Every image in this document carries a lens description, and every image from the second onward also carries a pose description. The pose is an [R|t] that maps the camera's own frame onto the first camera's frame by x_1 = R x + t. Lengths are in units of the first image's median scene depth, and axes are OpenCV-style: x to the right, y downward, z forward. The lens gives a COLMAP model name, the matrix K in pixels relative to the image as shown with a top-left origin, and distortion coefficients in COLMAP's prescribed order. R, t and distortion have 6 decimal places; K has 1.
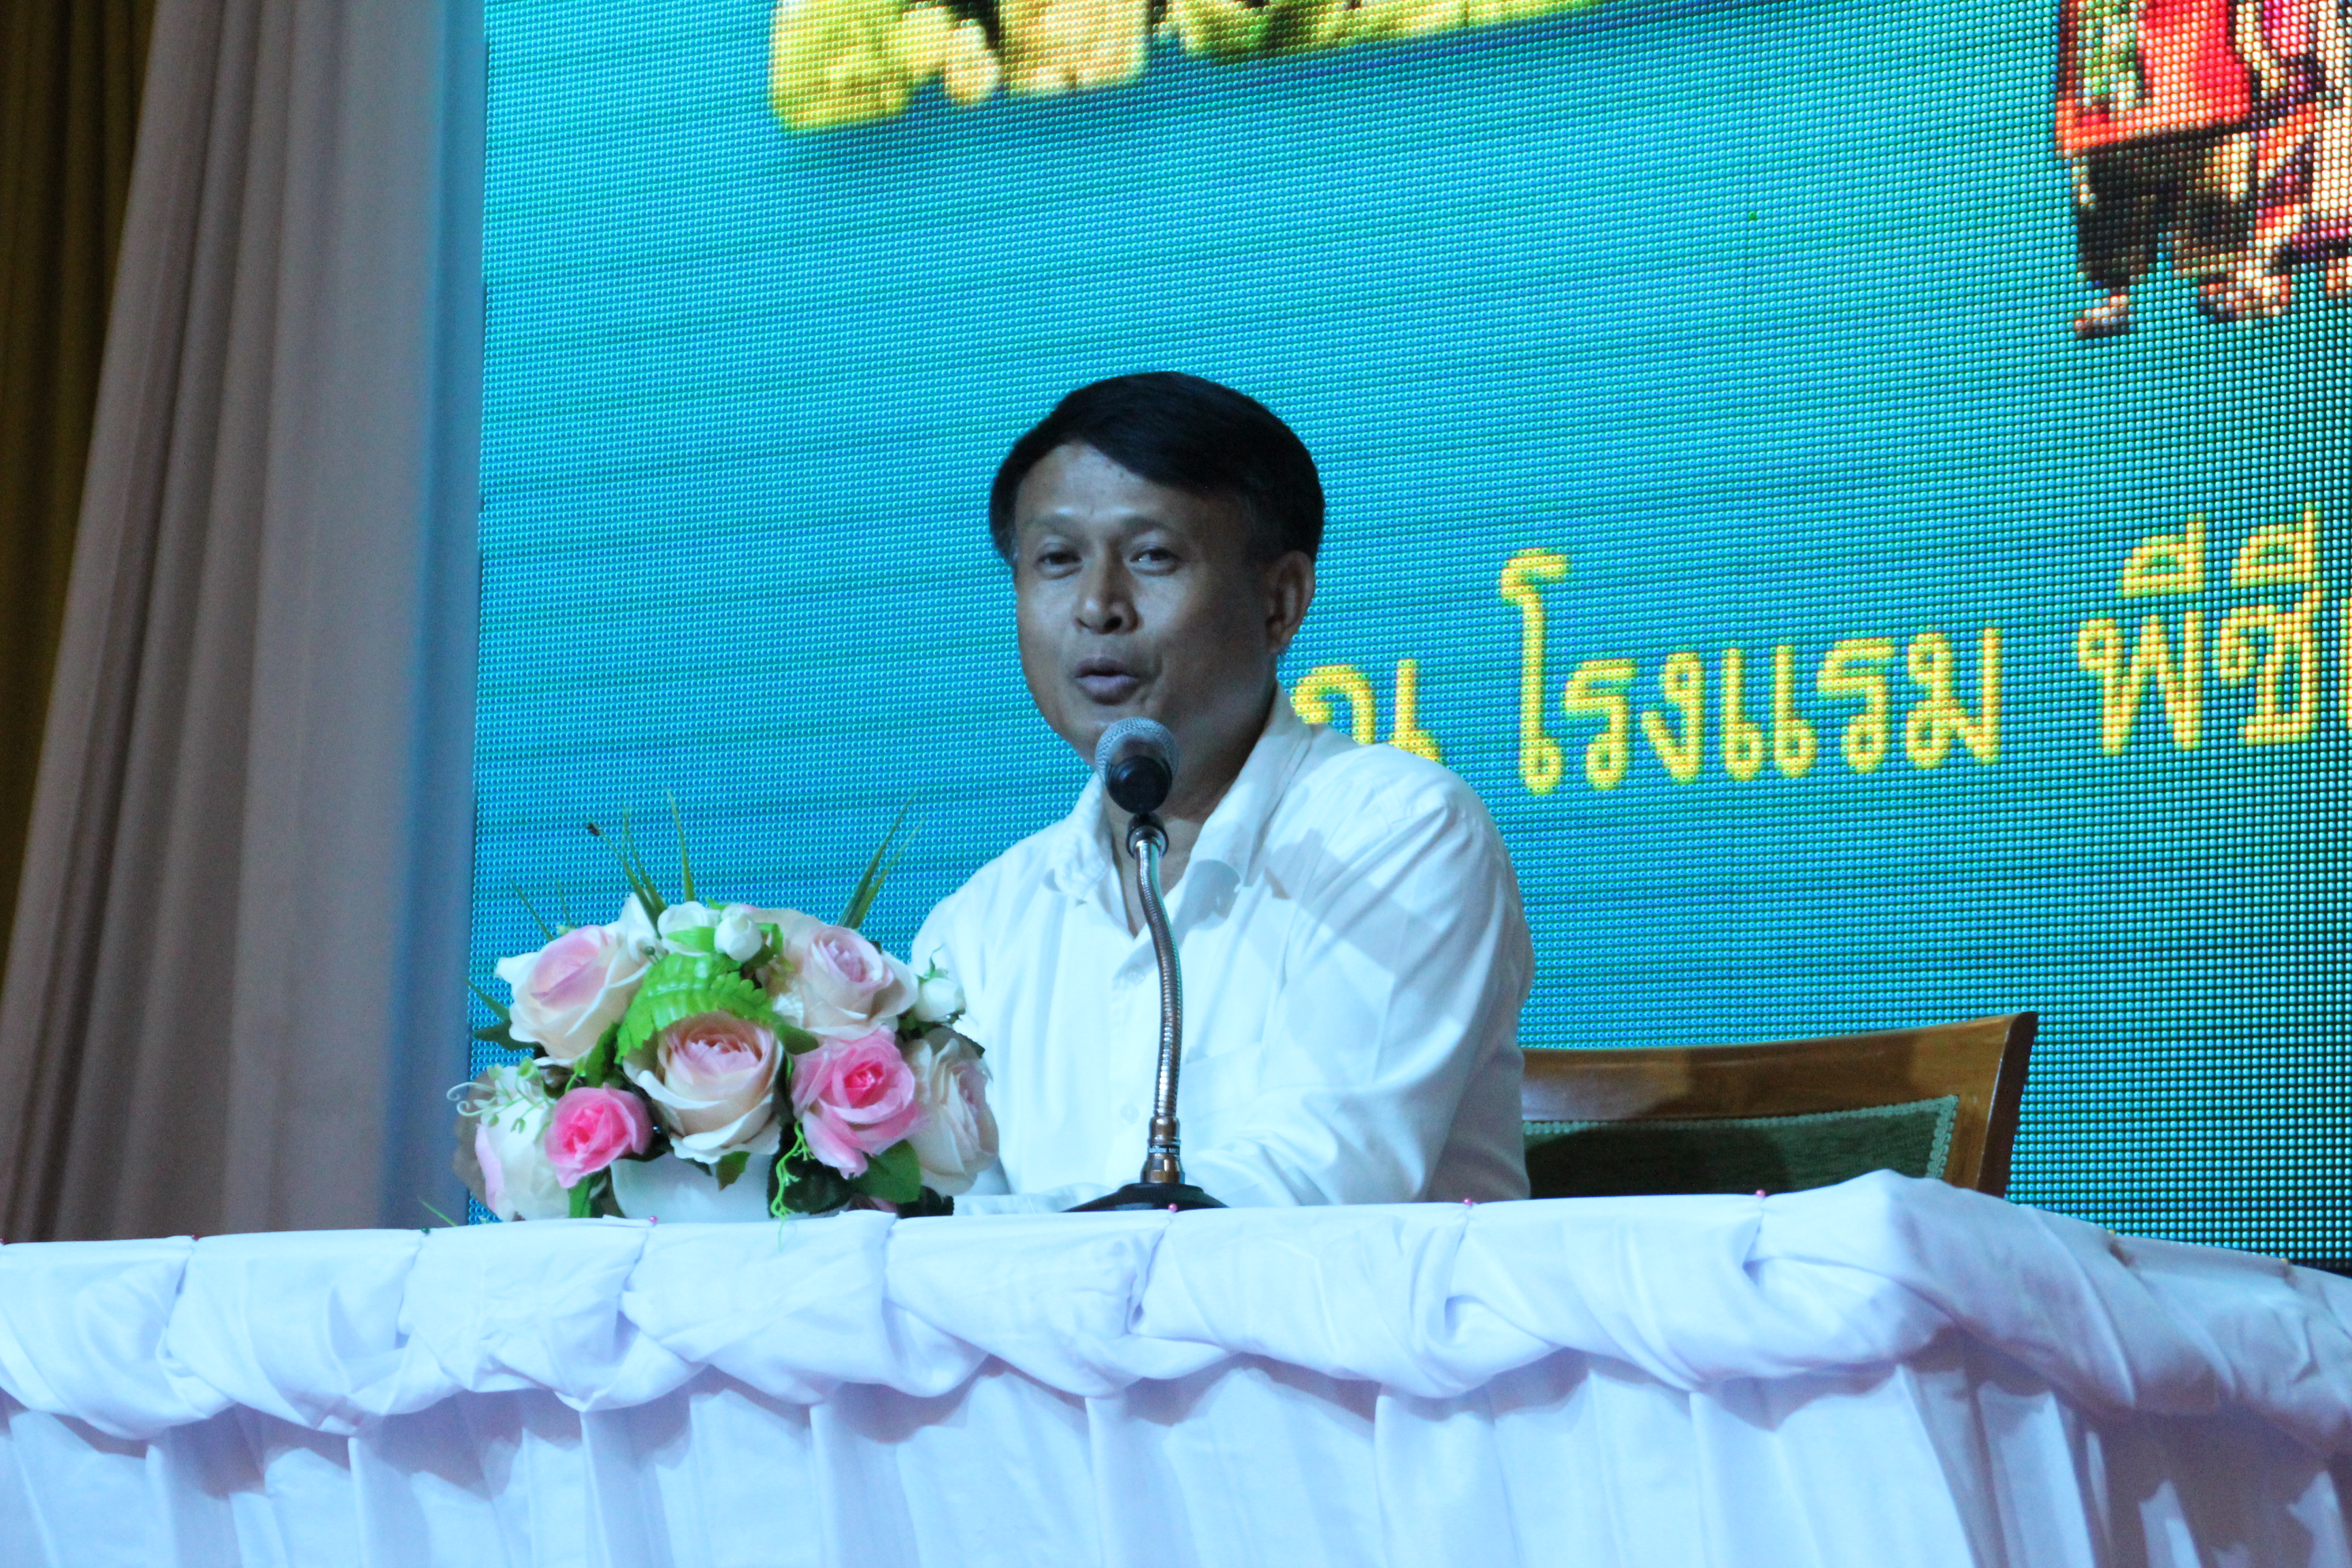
lens RADIAL K [[7140.0, 0, 1174.6], [0, 7140.0, 788.9], [0, 0, 1]] dist [0.759137, 0.000000]
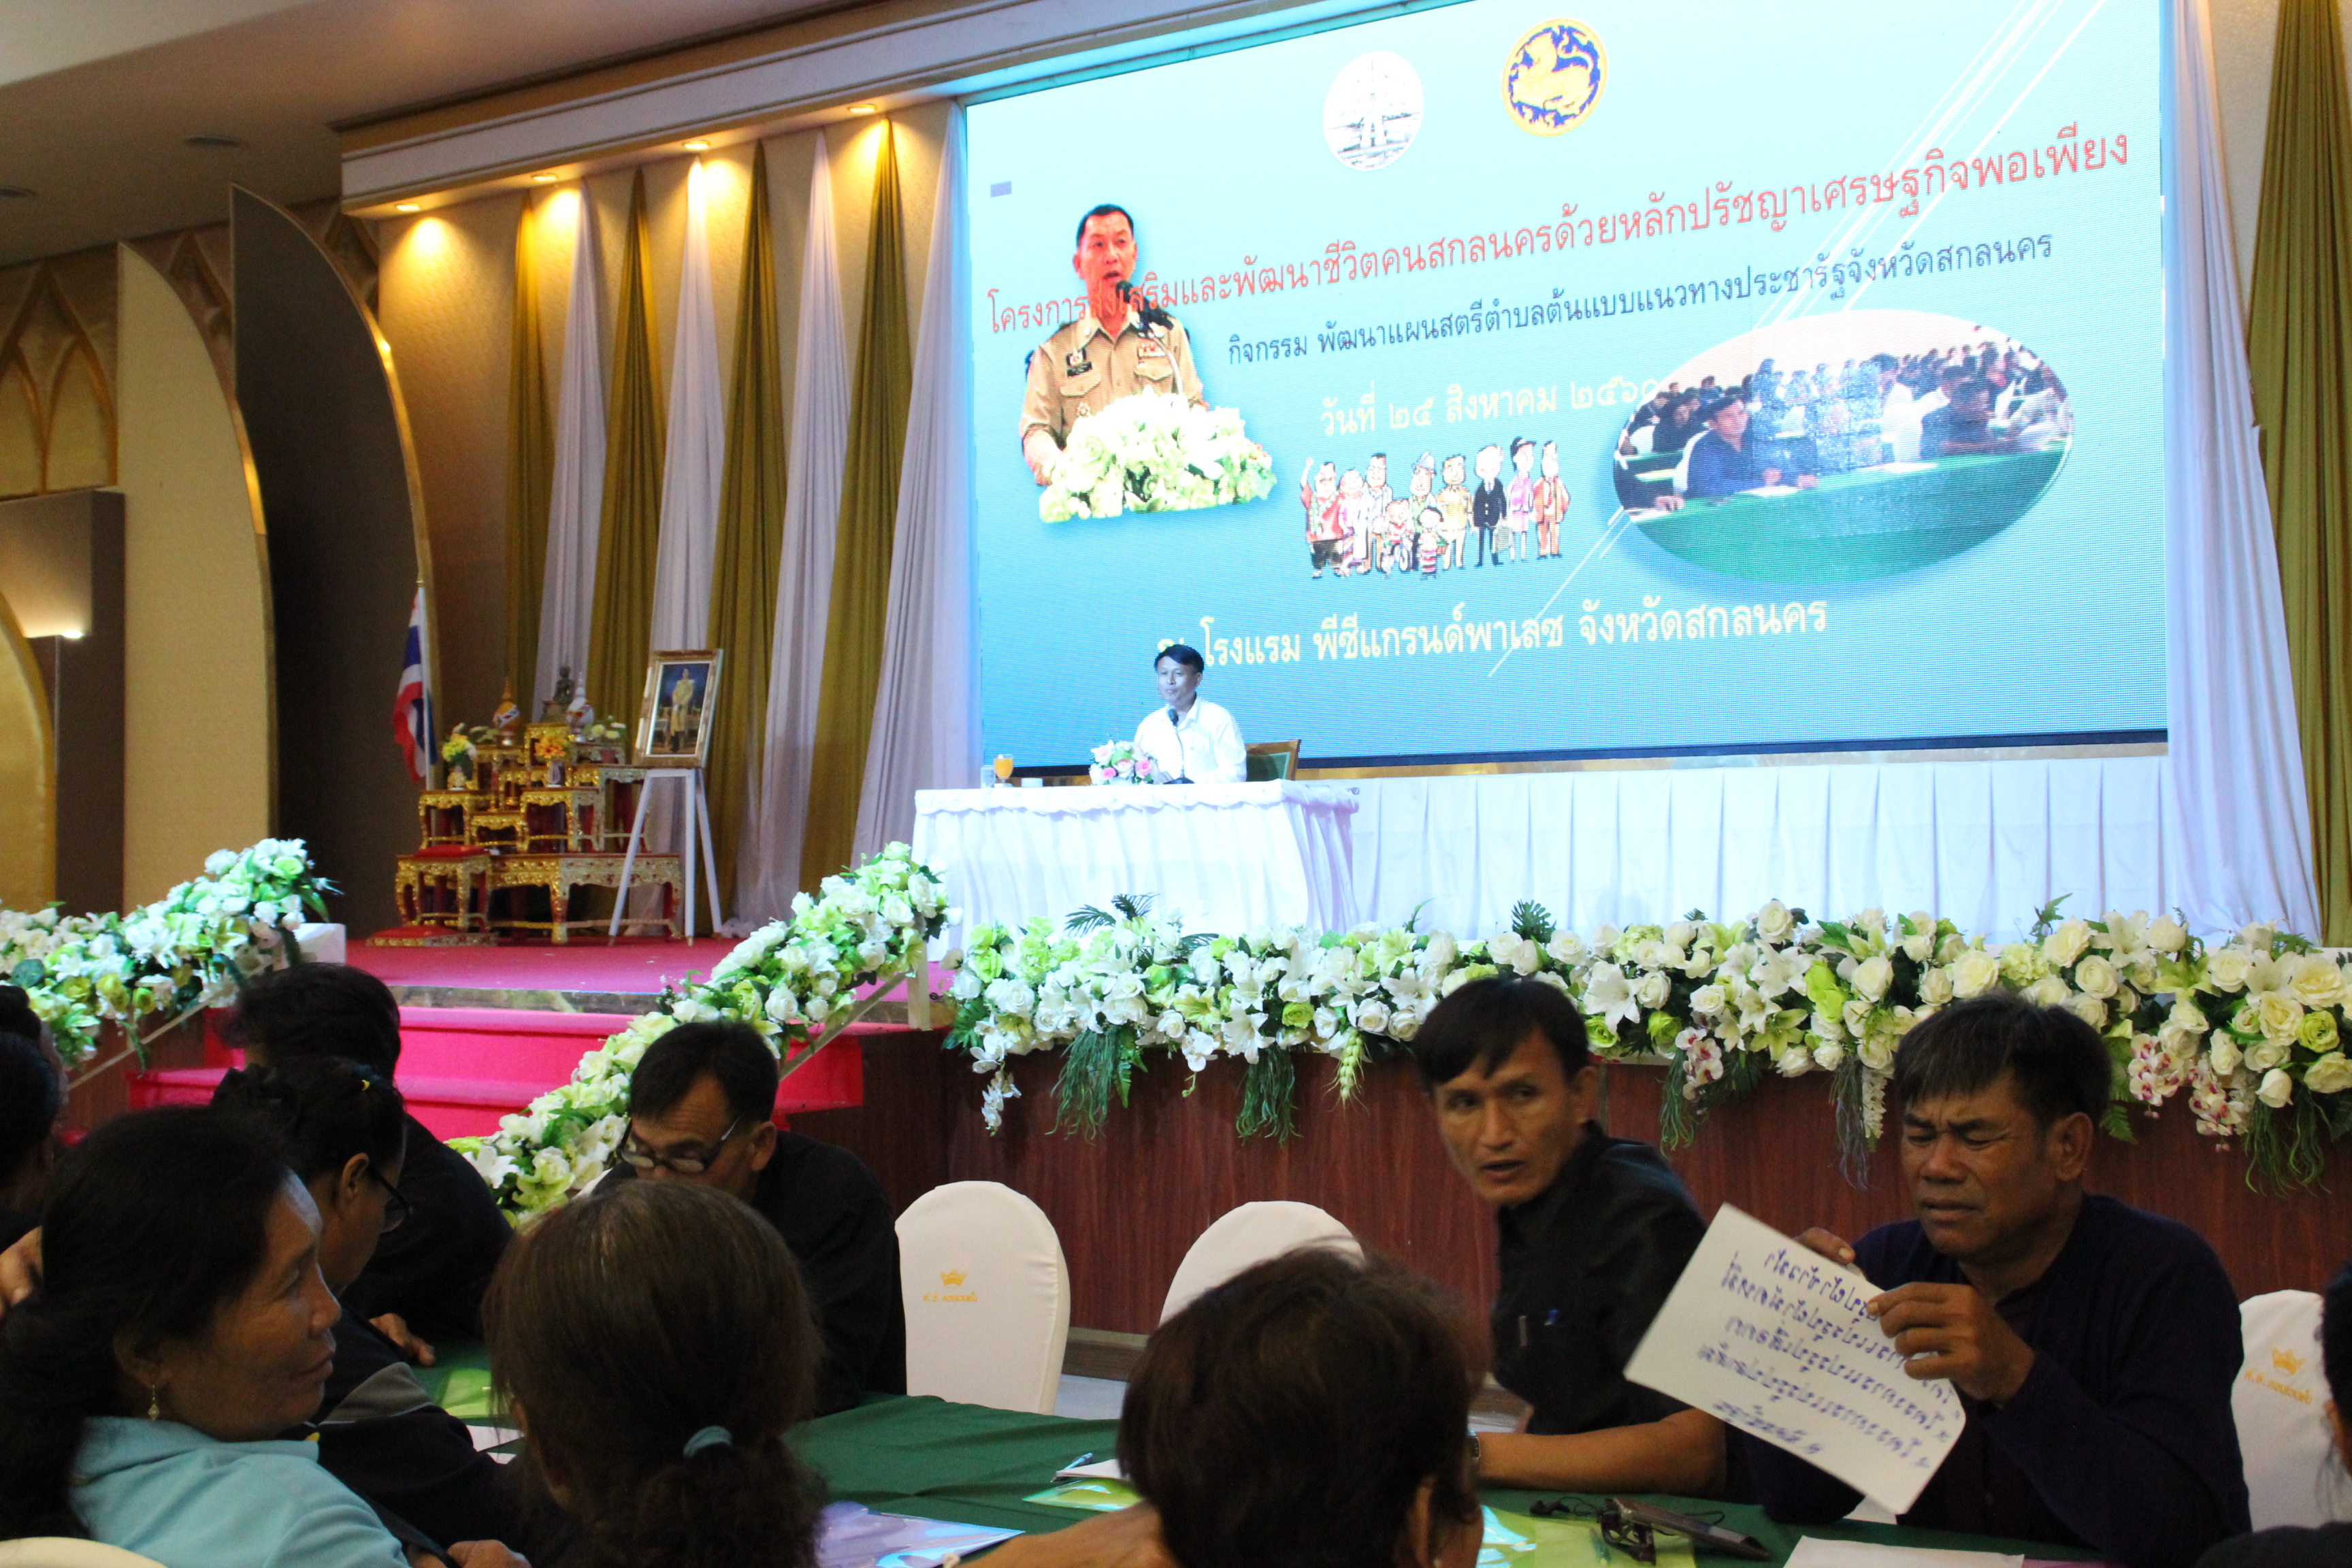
lens RADIAL K [[2883.2, 0, 1173.9], [0, 2883.2, 770.4], [0, 0, 1]] dist [0.047484, 0.000000]
pose [[0.997584, -0.035928, 0.059462, -0.100932], [0.029952, 0.994685, 0.098510, -0.131845], [-0.062685, -0.096491, 0.993358, -1.051178]]
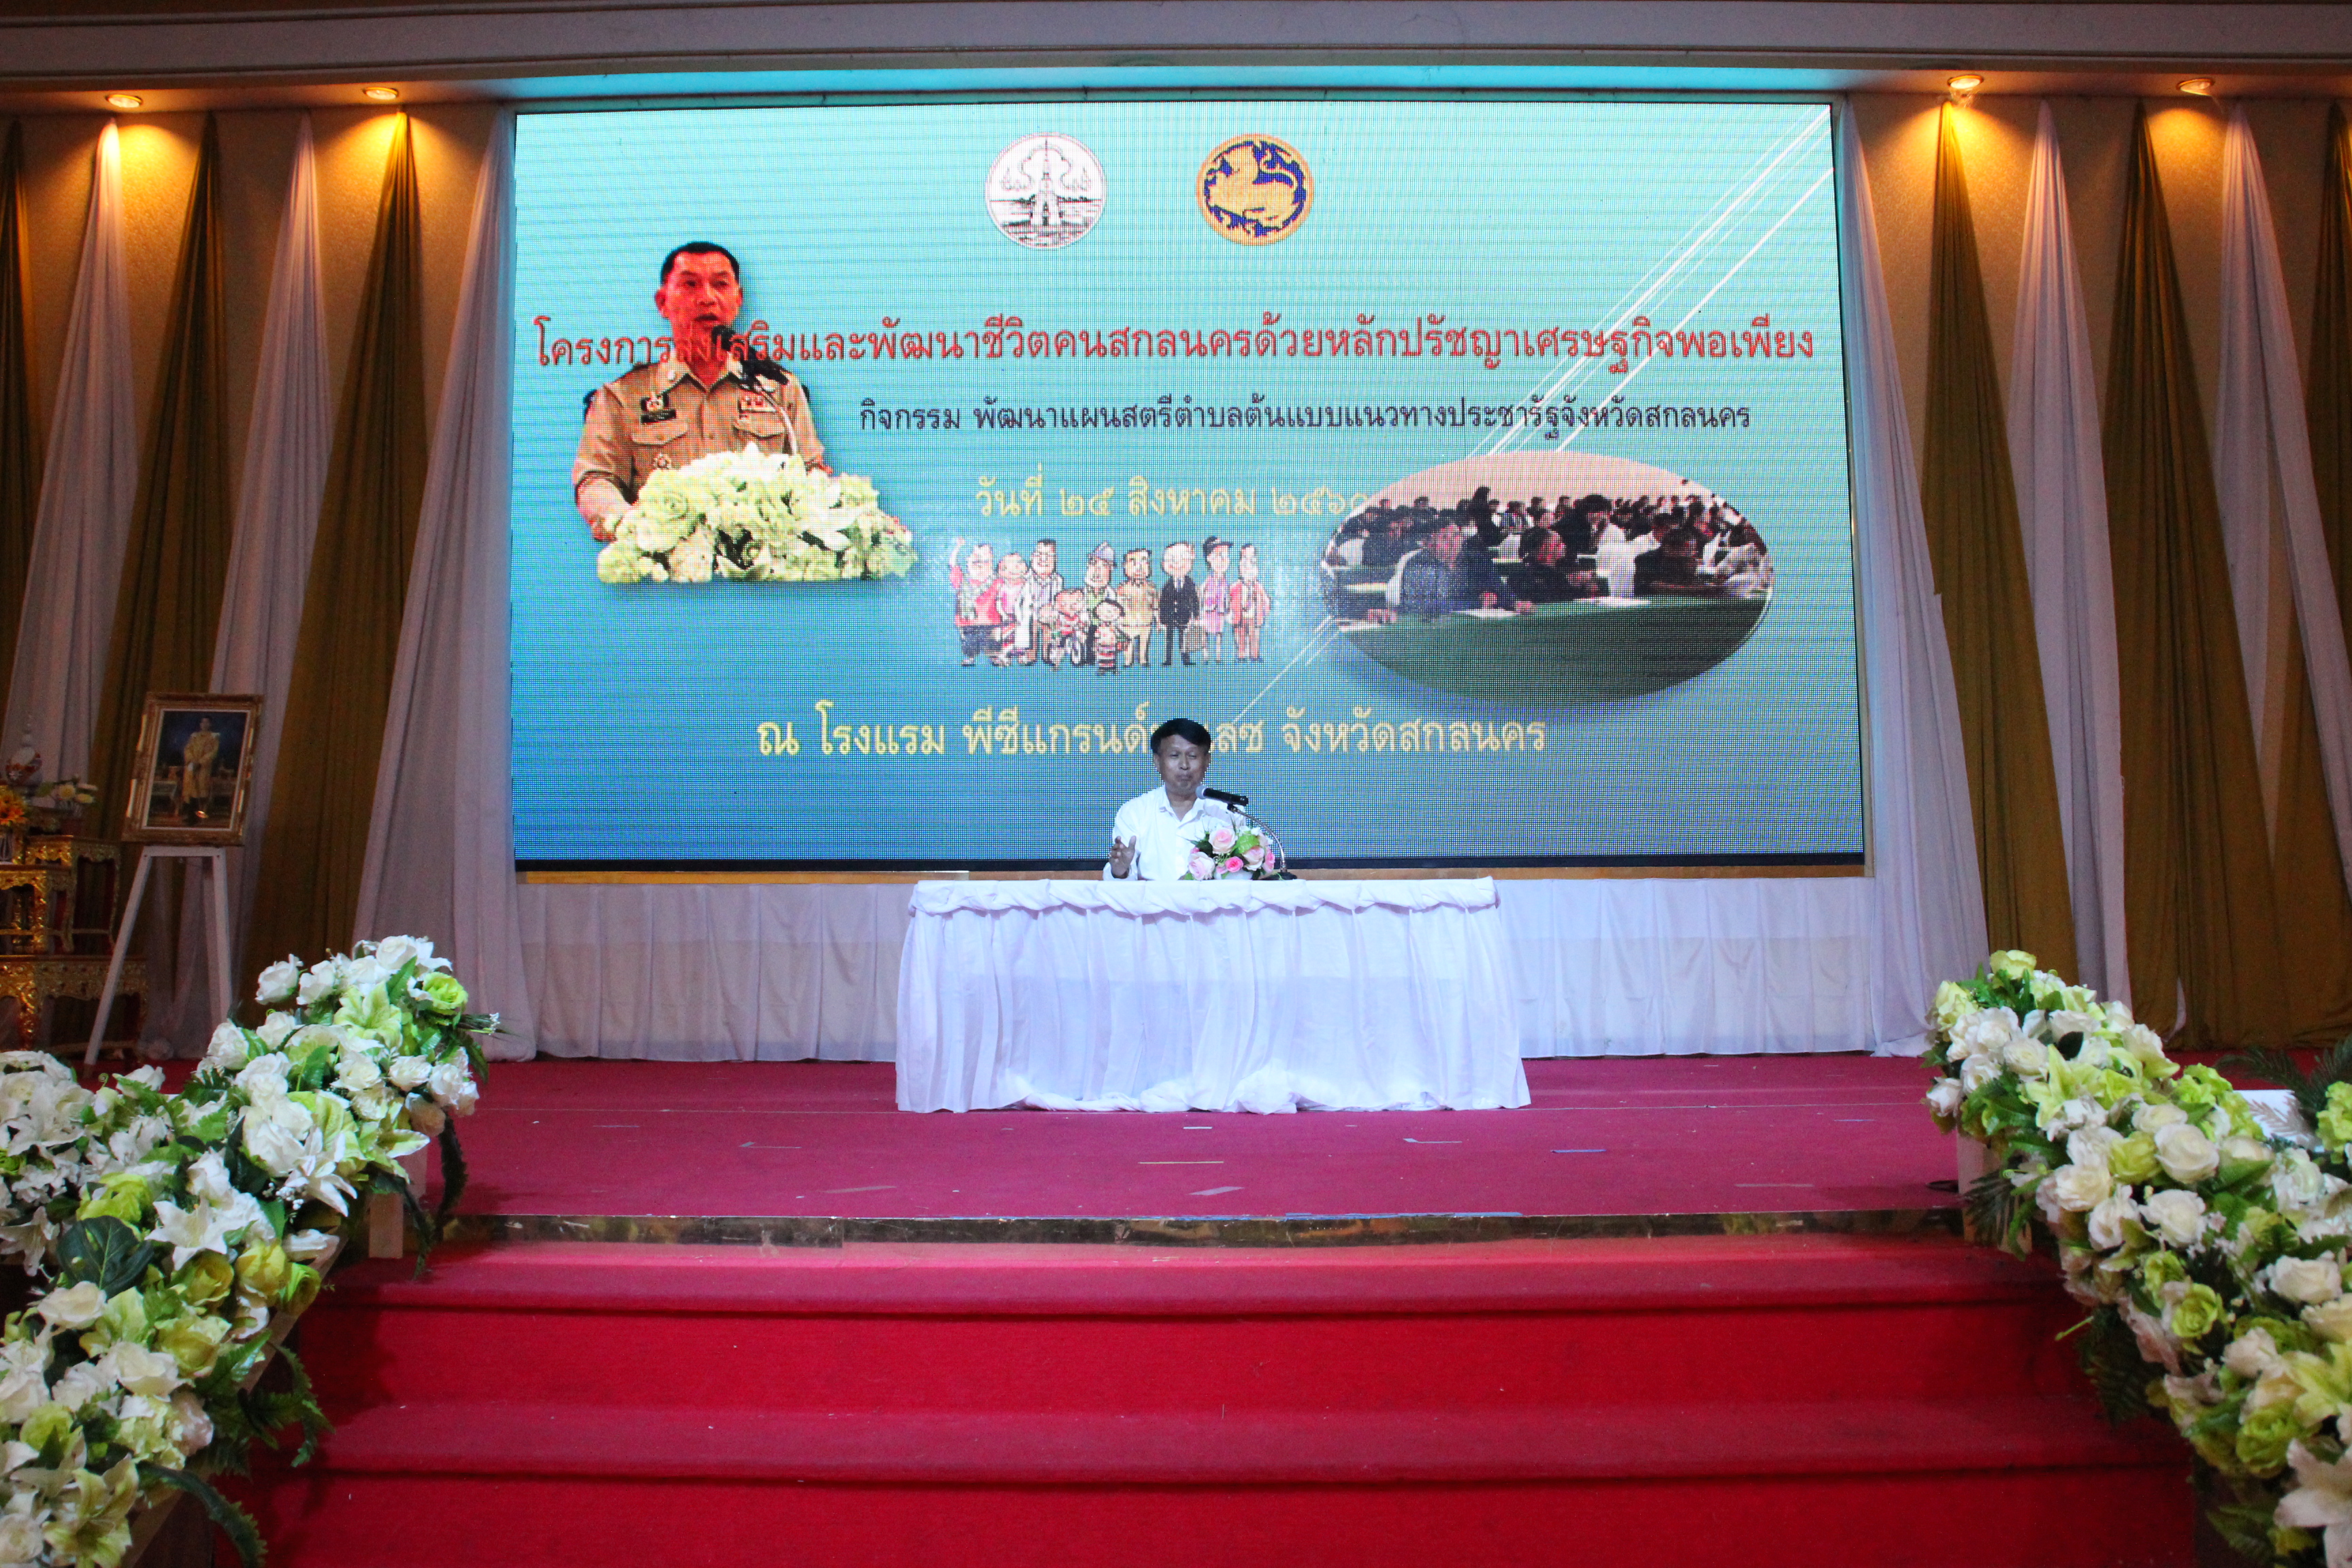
lens RADIAL K [[2072.5, 0, 1183.1], [0, 2072.5, 782.7], [0, 0, 1]] dist [-0.126980, 0.087066]
pose [[0.780590, 0.019310, 0.624744, -0.613977], [-0.052511, 0.998015, 0.034763, -0.040448], [-0.622833, -0.059942, 0.780055, -0.161897]]
